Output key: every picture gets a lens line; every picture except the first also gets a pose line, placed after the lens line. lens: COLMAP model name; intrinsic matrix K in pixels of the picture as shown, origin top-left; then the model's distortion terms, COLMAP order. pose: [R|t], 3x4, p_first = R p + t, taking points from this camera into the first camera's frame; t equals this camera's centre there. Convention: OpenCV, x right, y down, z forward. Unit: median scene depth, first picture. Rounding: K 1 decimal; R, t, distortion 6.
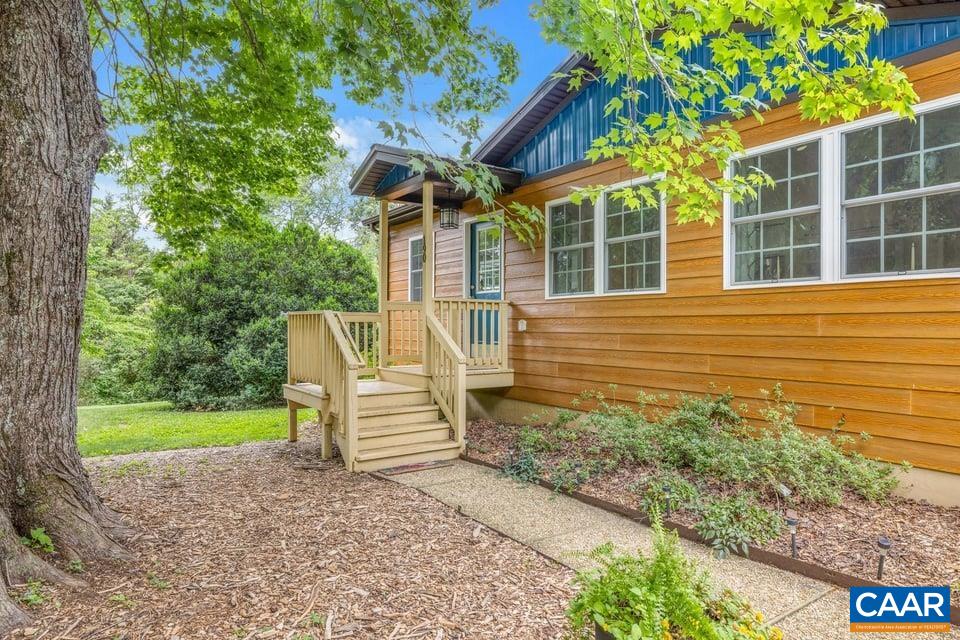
lens RADIAL K [[589.4, 0, 480.3], [0, 589.4, 316.2], [0, 0, 1]] dist [0.000320, 0.000486]
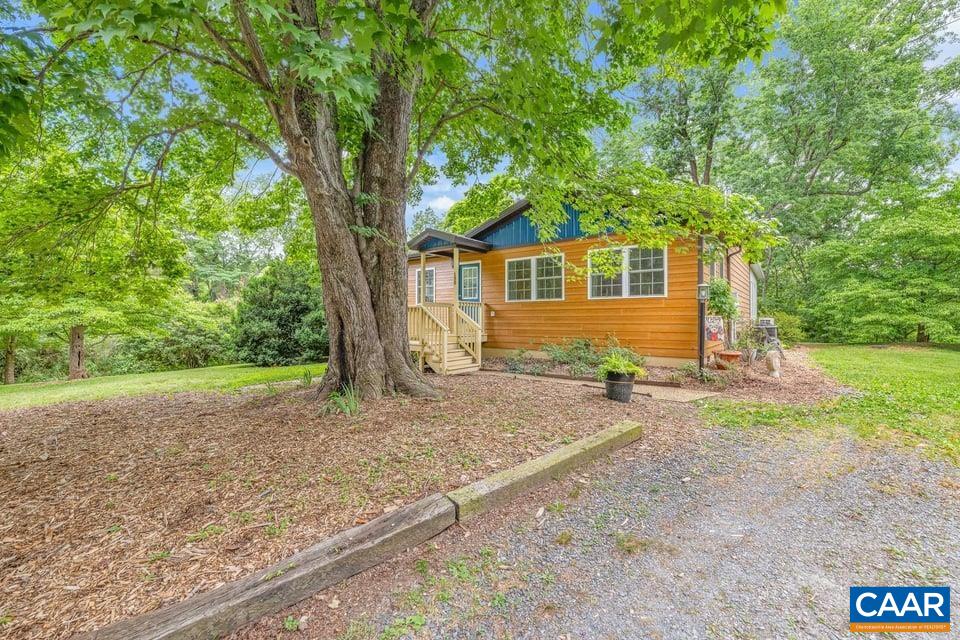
lens RADIAL K [[410.1, 0, 479.6], [0, 410.1, 317.0], [0, 0, 1]] dist [0.012298, -0.000116]
pose [[0.954112, -0.001765, 0.299446, -0.499537], [-0.001599, 0.999938, 0.010989, 0.012125], [-0.299447, -0.010964, 0.954050, -0.523329]]
